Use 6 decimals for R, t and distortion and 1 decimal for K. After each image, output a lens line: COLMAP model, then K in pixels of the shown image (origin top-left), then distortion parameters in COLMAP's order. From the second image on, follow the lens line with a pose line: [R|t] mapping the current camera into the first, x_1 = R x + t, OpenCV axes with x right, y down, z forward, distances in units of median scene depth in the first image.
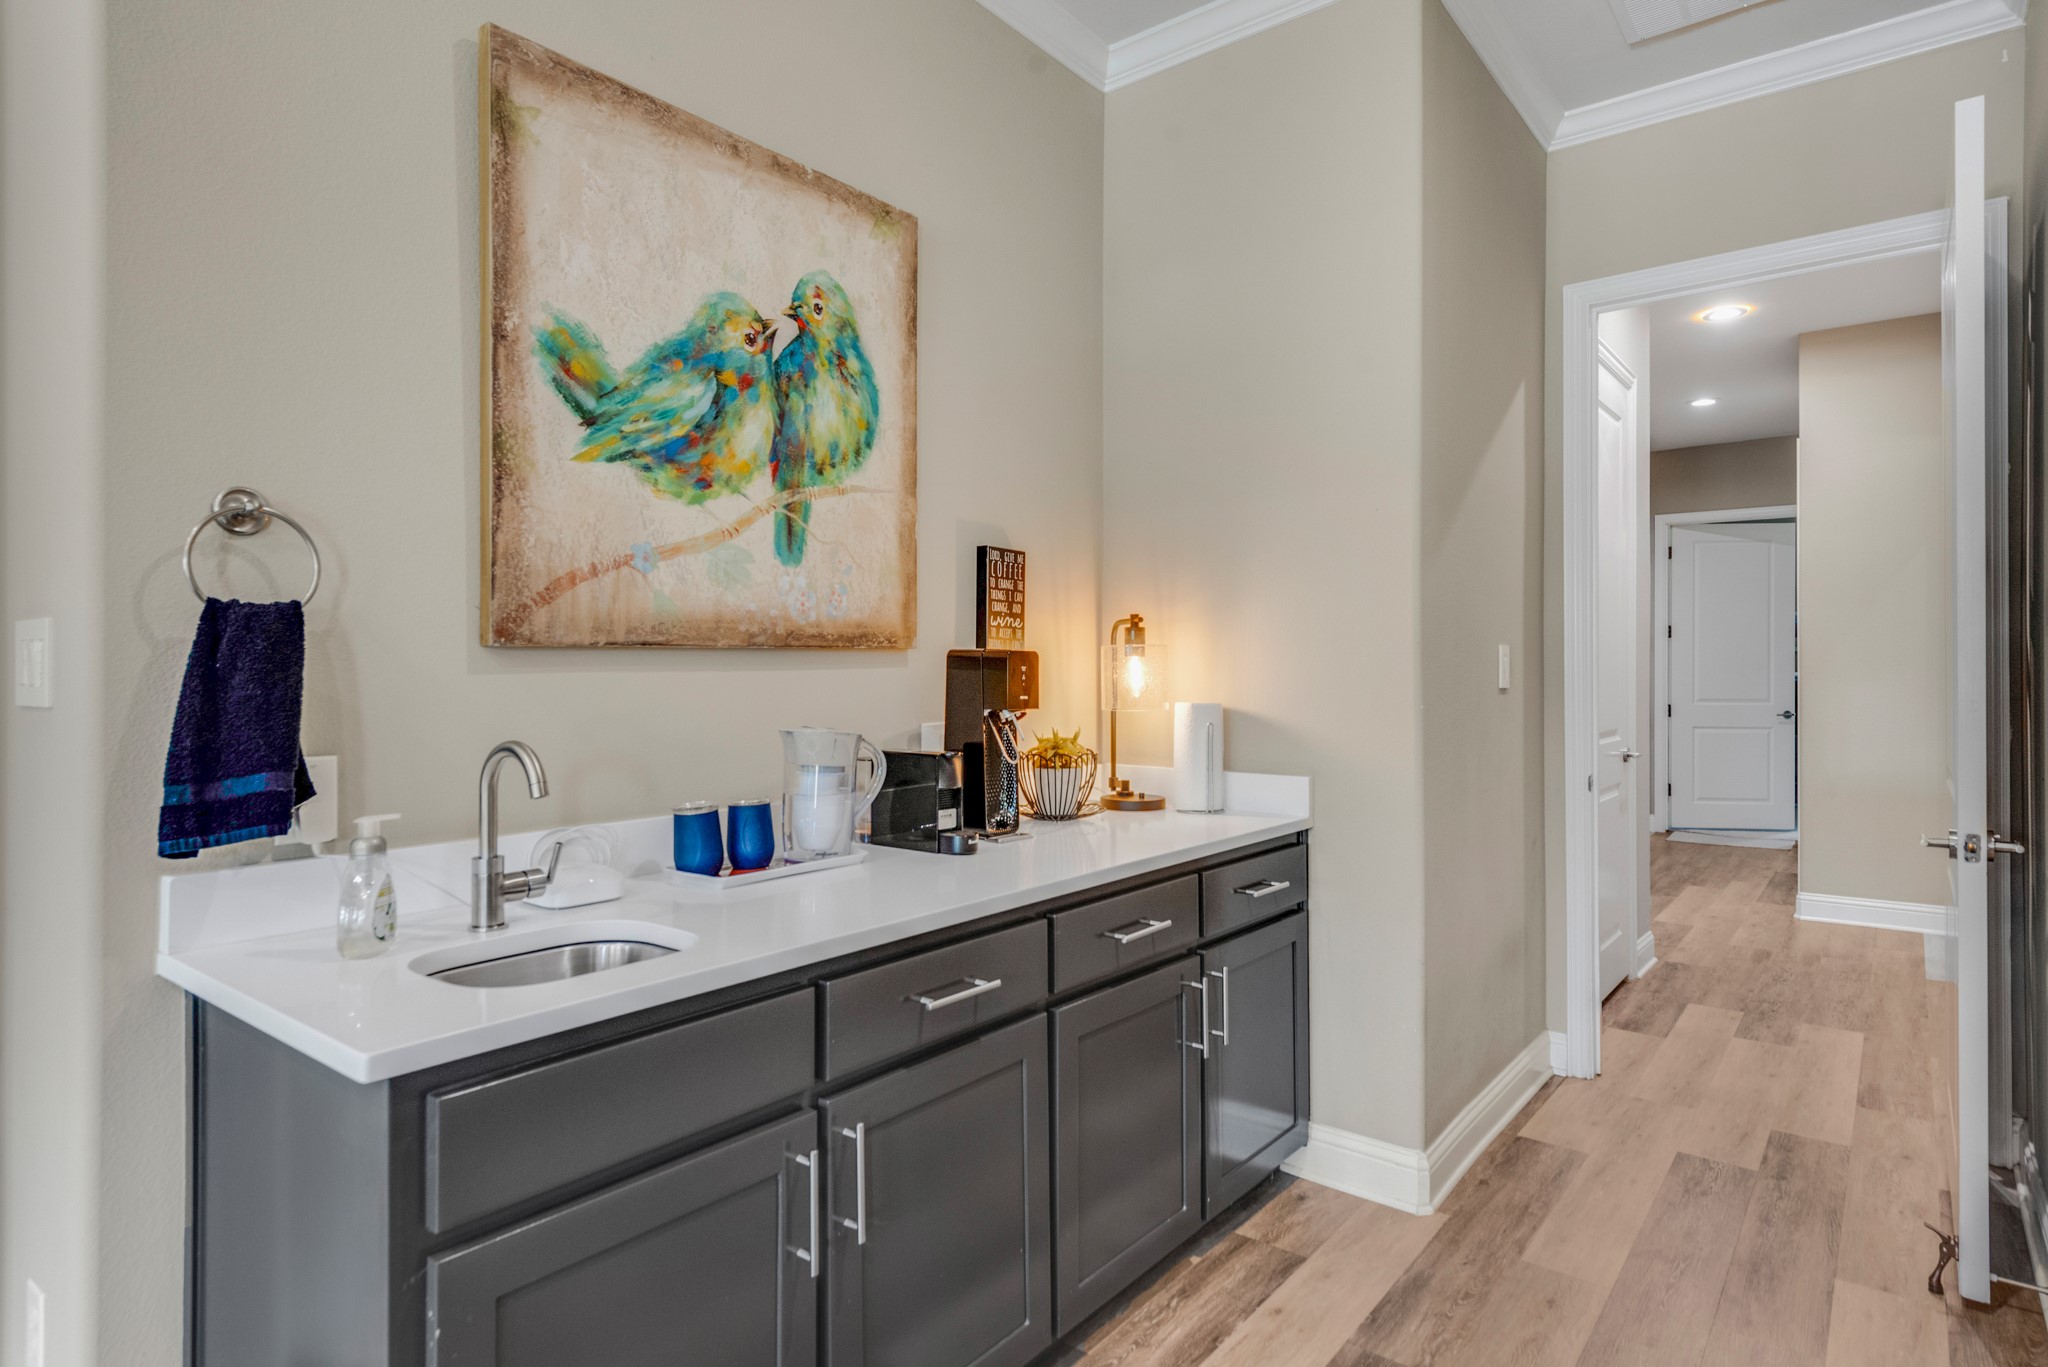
lens RADIAL K [[1127.3, 0, 1024.0], [0, 1127.3, 683.5], [0, 0, 1]] dist [-0.000070, 0.000047]
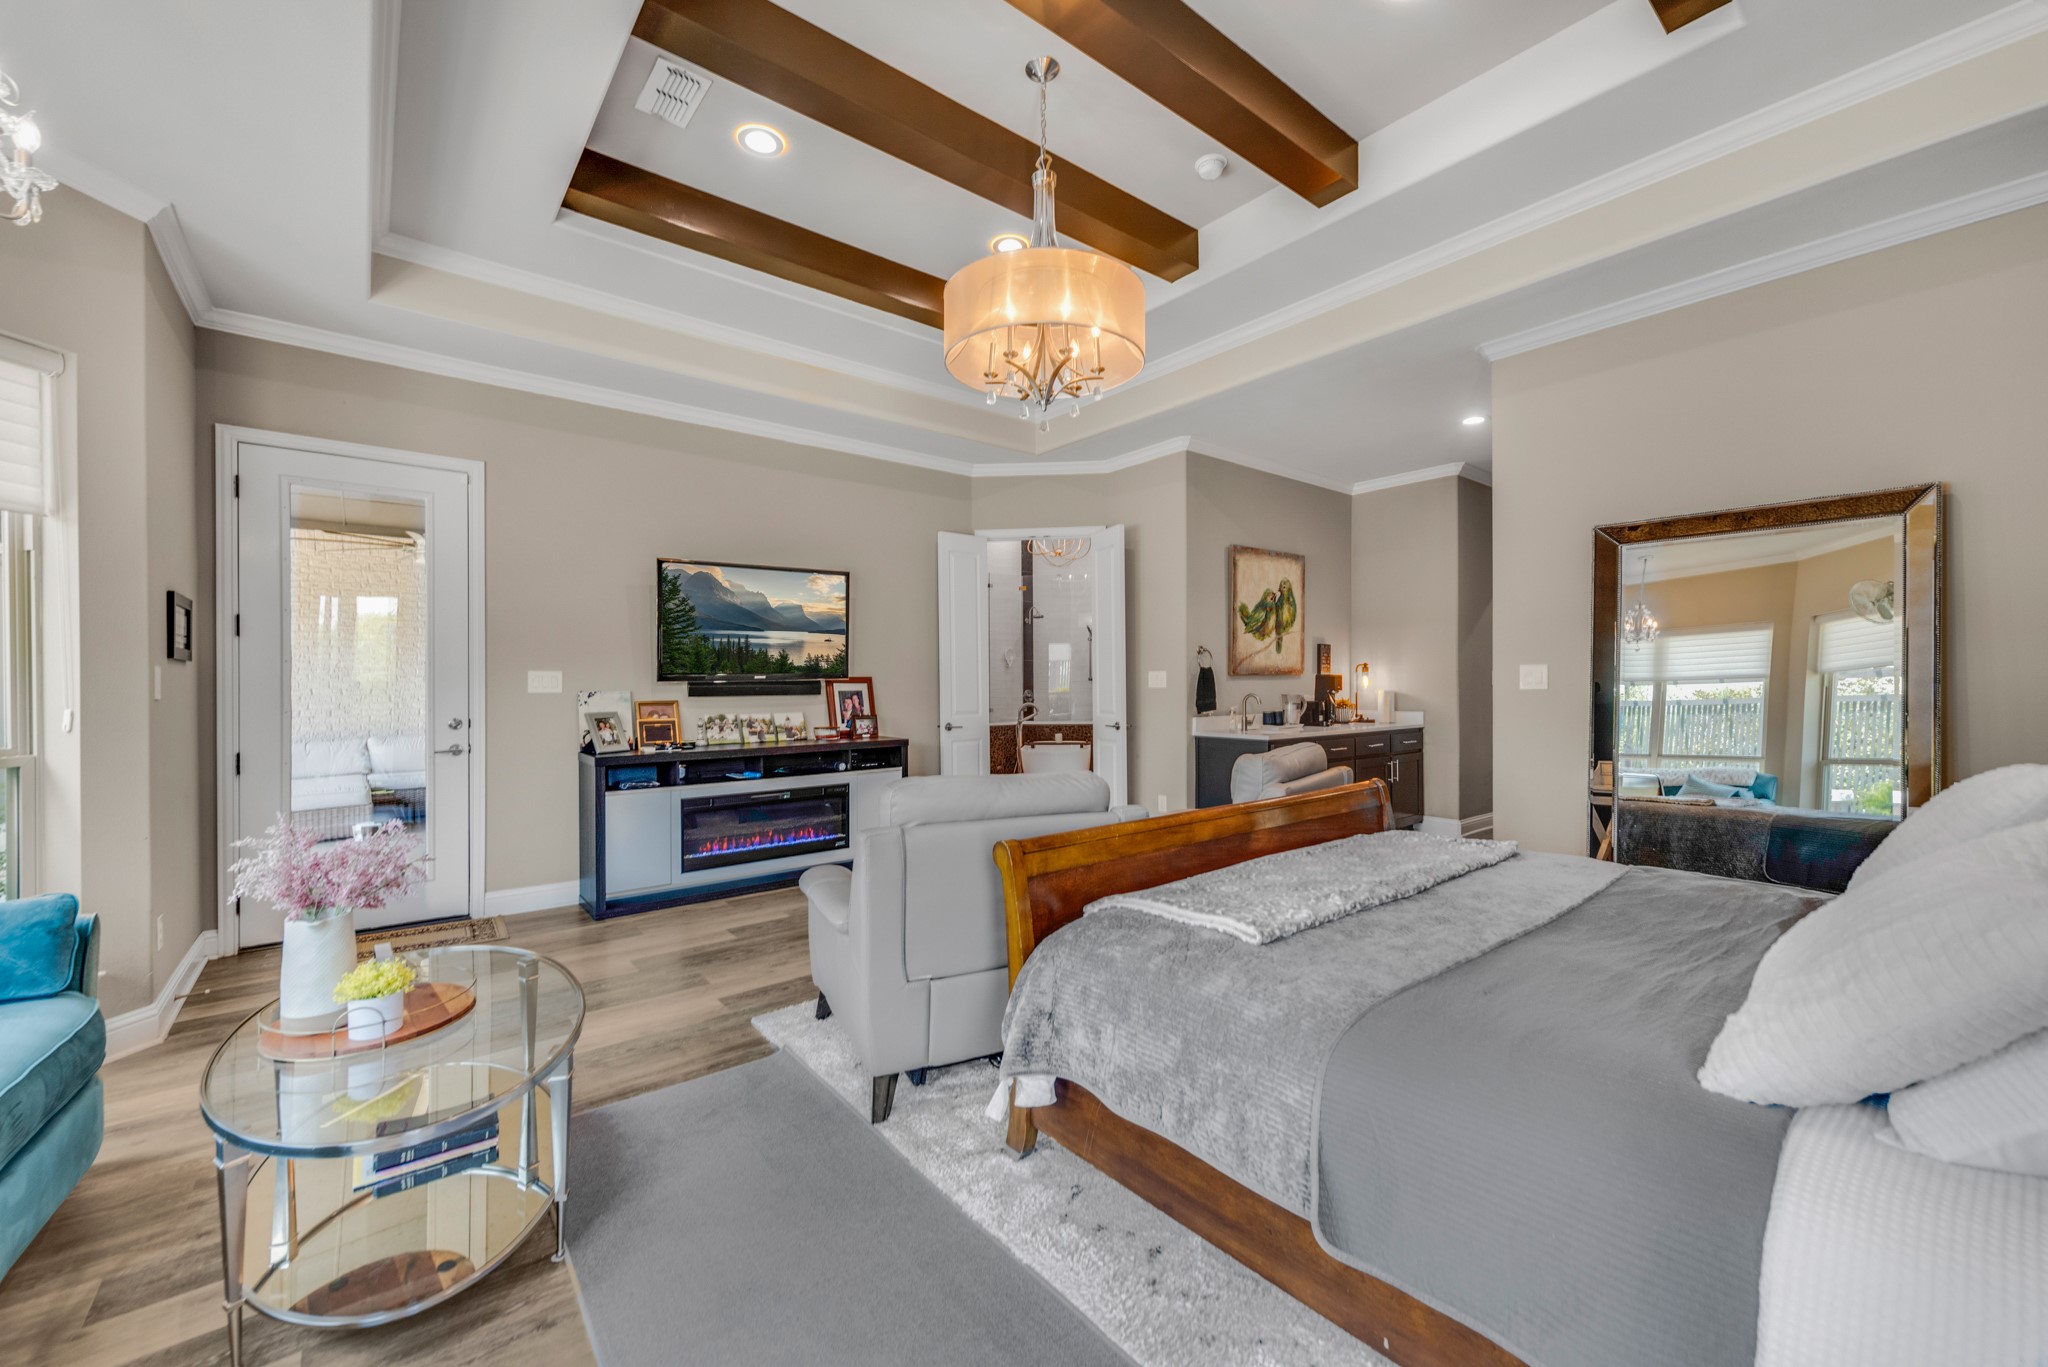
lens RADIAL K [[825.7, 0, 1024.0], [0, 825.7, 683.5], [0, 0, 1]] dist [0.001054, 0.000025]
pose [[0.975471, -0.001203, -0.220125, -0.440464], [-0.001209, 0.999941, -0.010823, 0.031959], [0.220124, 0.010823, 0.975412, -2.009281]]
